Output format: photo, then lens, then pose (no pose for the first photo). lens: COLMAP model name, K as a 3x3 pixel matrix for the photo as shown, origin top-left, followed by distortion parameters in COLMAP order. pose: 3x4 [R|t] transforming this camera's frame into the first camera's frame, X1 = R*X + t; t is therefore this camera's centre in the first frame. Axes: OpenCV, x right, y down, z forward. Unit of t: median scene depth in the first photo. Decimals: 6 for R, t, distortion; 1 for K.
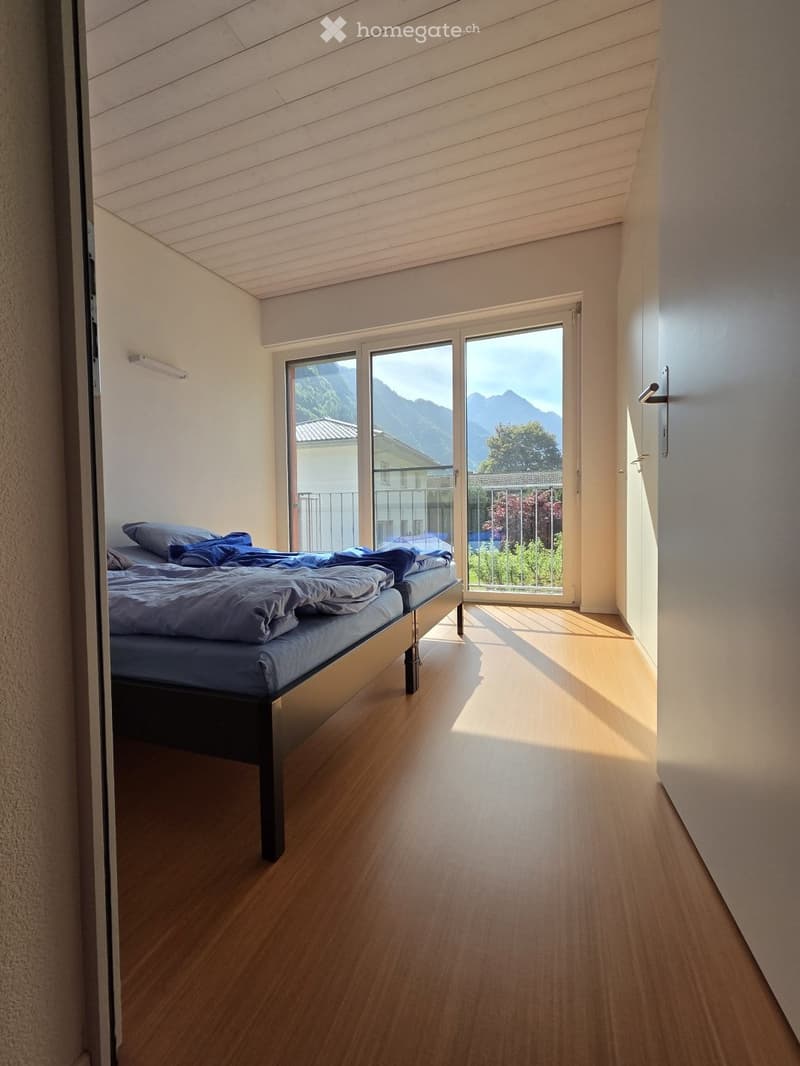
lens RADIAL K [[428.7, 0, 400.0], [0, 428.7, 533.0], [0, 0, 1]] dist [0.001826, -0.000079]
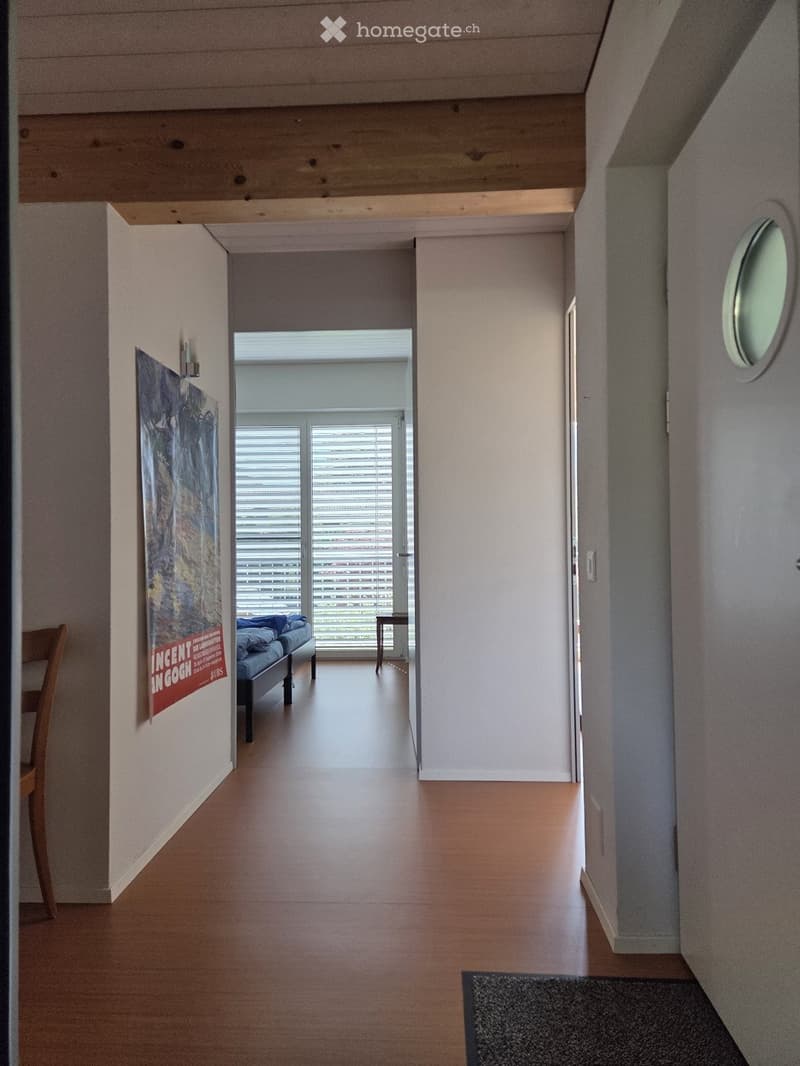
lens RADIAL K [[703.0, 0, 400.0], [0, 703.0, 533.0], [0, 0, 1]] dist [0.030945, -0.001004]
pose [[0.949039, 0.020455, 0.314496, -0.380003], [-0.002672, 0.998378, -0.056873, -0.115295], [-0.315149, 0.053134, 0.947554, -1.539123]]
